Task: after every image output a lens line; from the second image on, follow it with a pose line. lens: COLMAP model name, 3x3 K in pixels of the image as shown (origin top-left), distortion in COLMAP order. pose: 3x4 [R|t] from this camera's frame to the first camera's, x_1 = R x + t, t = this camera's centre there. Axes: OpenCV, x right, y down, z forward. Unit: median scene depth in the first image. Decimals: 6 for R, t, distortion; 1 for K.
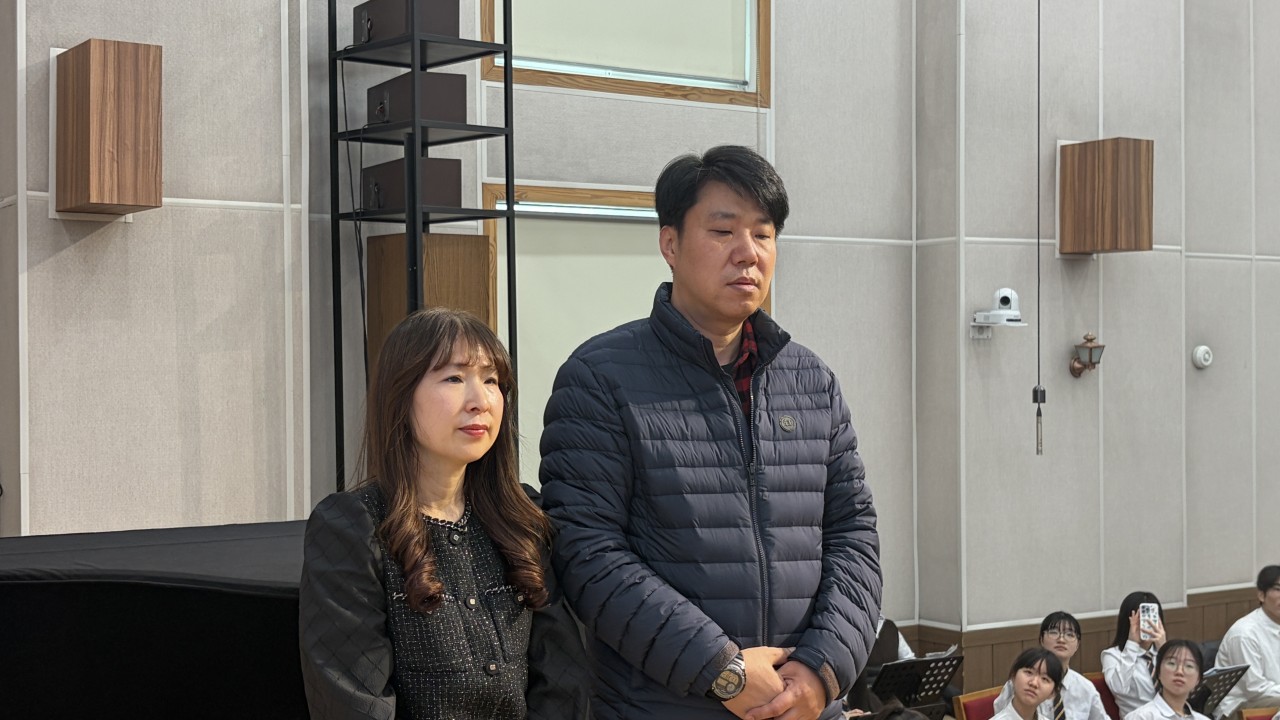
lens RADIAL K [[1776.4, 0, 637.0], [0, 1776.4, 353.4], [0, 0, 1]] dist [0.257842, -1.052031]
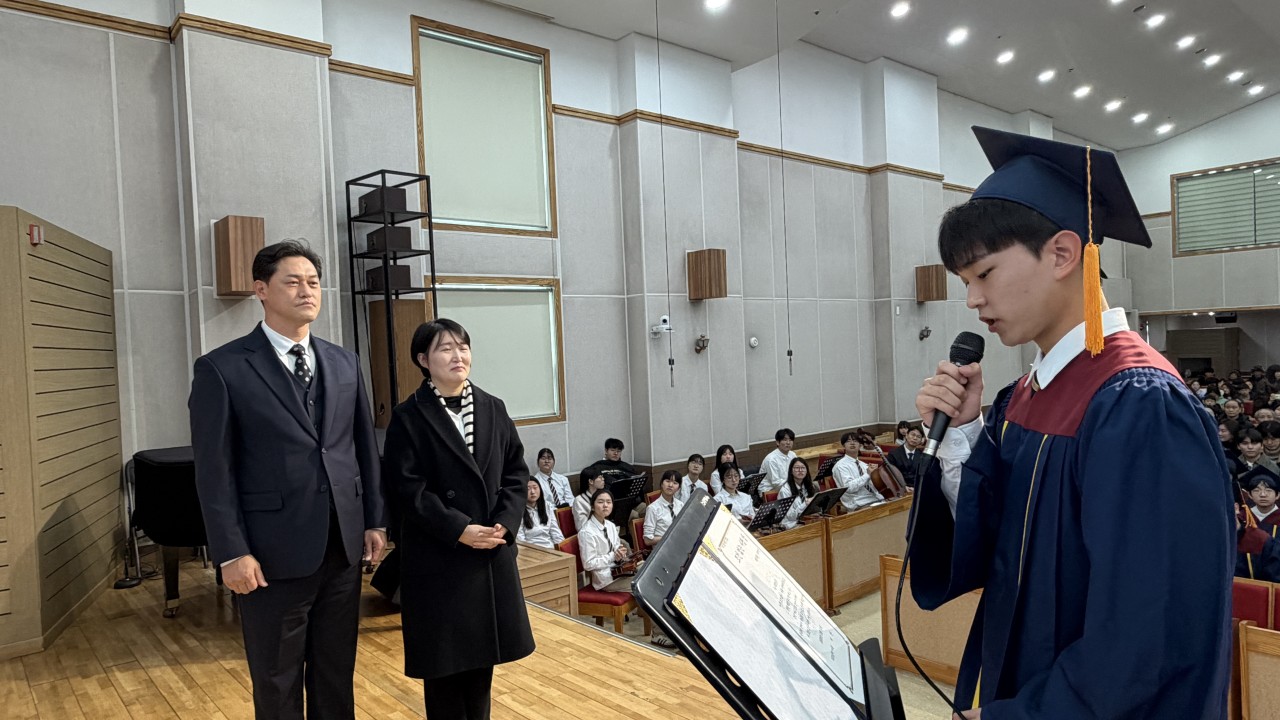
lens RADIAL K [[820.5, 0, 644.2], [0, 820.5, 366.2], [0, 0, 1]] dist [-0.001868, 0.000417]
pose [[0.990304, -0.041060, 0.132711, 0.046552], [0.038105, 0.998968, 0.024731, 0.001448], [-0.133590, -0.019434, 0.990846, -0.041099]]
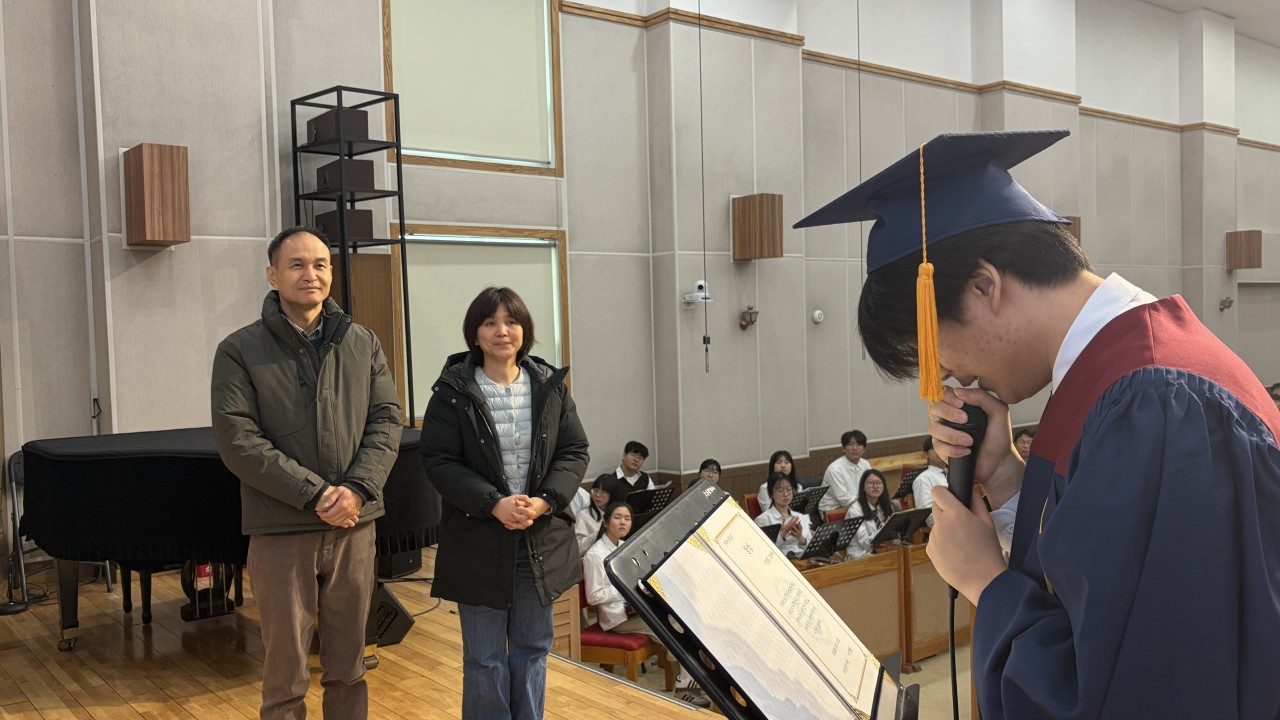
lens RADIAL K [[1097.4, 0, 645.8], [0, 1097.4, 365.1], [0, 0, 1]] dist [0.017911, 0.004121]
pose [[0.994413, -0.026071, 0.102284, 0.048794], [0.021963, 0.998914, 0.041087, 0.001941], [-0.103245, -0.038611, 0.993906, -0.075489]]
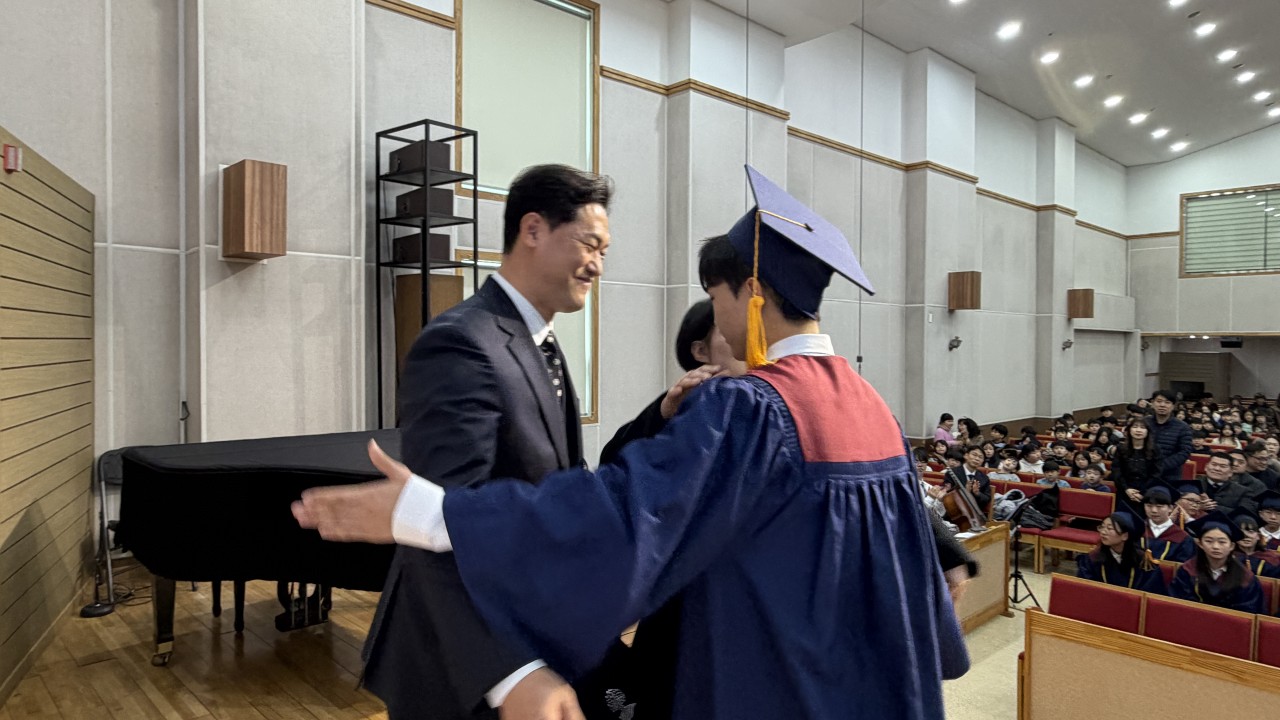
lens RADIAL K [[815.2, 0, 627.6], [0, 815.2, 356.1], [0, 0, 1]] dist [-0.001672, 0.001170]
pose [[0.984041, 0.007798, 0.177772, -0.064268], [-0.011192, 0.999774, 0.018097, 0.000357], [-0.177591, -0.019798, 0.983905, 0.123125]]
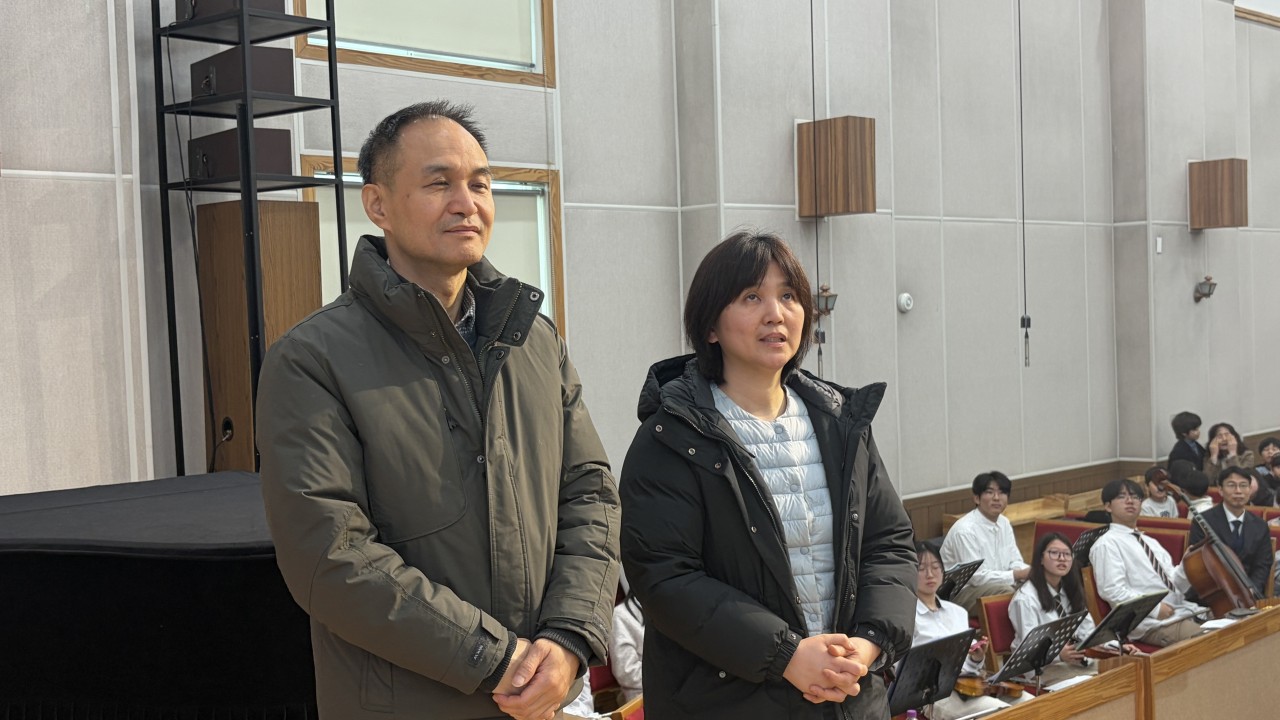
lens RADIAL K [[1470.5, 0, 640.0], [0, 1470.5, 360.0], [0, 0, 1]] dist [0.209186, -0.789974]
pose [[0.981996, -0.033685, 0.185873, -0.061575], [0.027973, 0.999055, 0.033269, 0.003474], [-0.186818, -0.027471, 0.982010, 0.093083]]
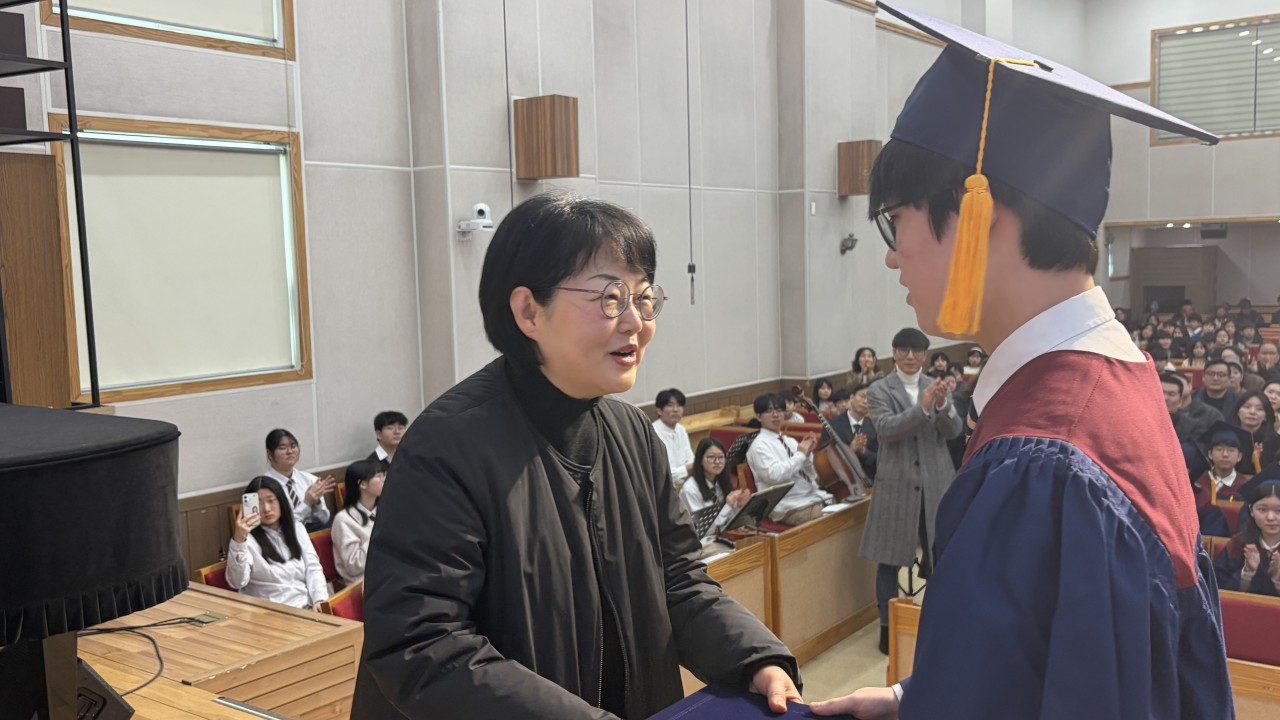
lens RADIAL K [[1191.9, 0, 640.0], [0, 1191.9, 360.0], [0, 0, 1]] dist [0.049210, -0.086455]
pose [[0.937329, -0.050259, 0.344801, -0.001221], [0.020914, 0.995874, 0.088306, 0.006253], [-0.347817, -0.075561, 0.934513, 0.115455]]
